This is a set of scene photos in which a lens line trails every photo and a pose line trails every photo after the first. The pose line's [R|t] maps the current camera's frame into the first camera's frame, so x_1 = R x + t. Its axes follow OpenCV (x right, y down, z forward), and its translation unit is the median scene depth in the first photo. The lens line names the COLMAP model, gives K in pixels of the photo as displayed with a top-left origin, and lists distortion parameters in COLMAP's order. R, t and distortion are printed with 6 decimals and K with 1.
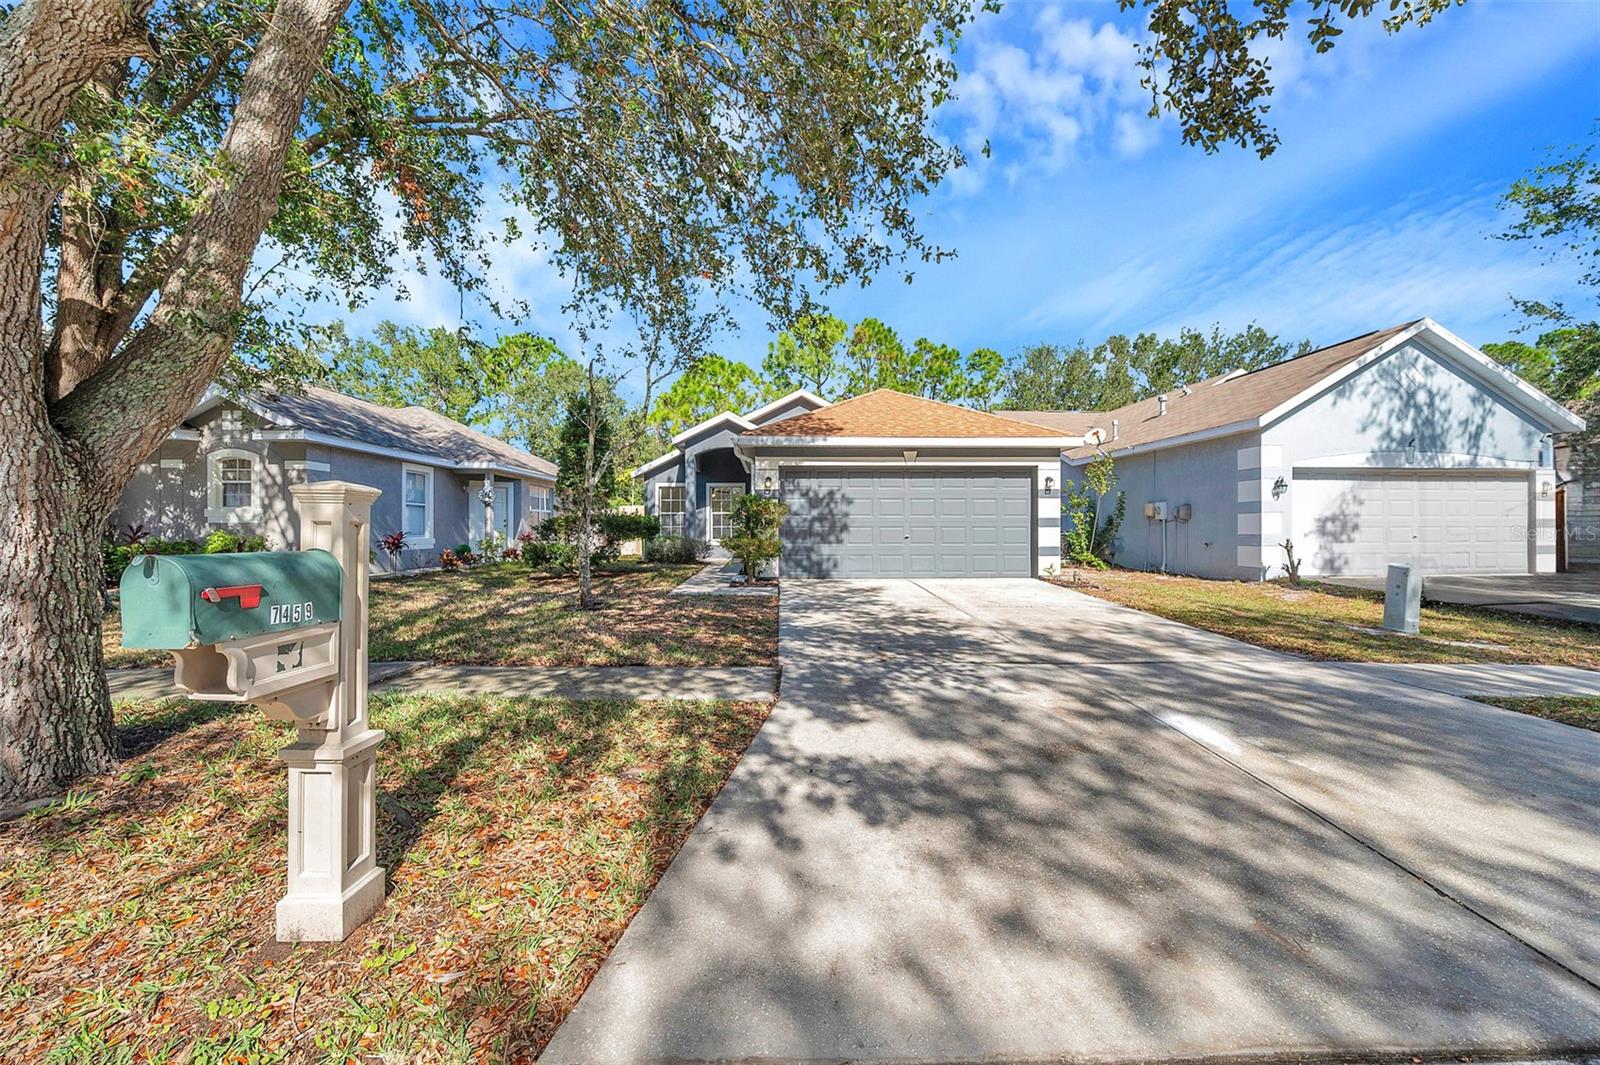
lens RADIAL K [[631.2, 0, 801.7], [0, 631.2, 530.8], [0, 0, 1]] dist [-0.001069, 0.000039]
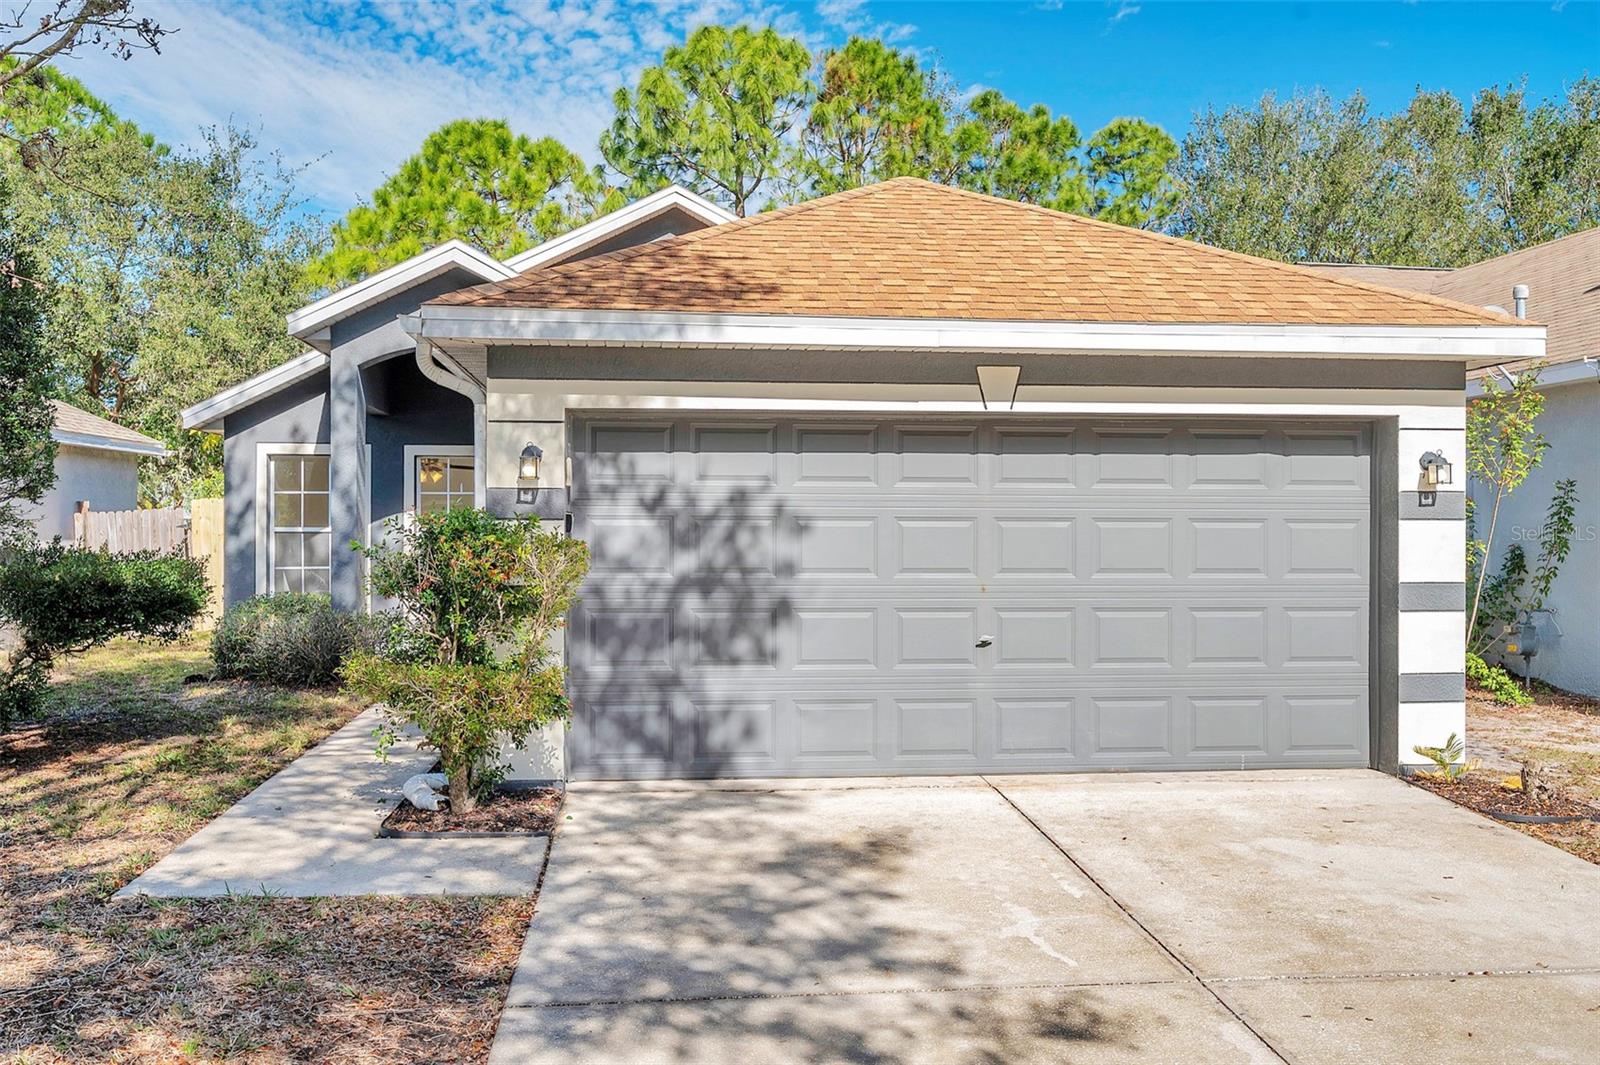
lens RADIAL K [[1381.1, 0, 799.3], [0, 1381.1, 532.6], [0, 0, 1]] dist [0.035827, 0.005955]
pose [[0.997936, 0.005170, 0.064006, 0.032677], [-0.005212, 0.999986, 0.000480, -0.043750], [-0.064003, -0.000812, 0.997949, 0.325568]]
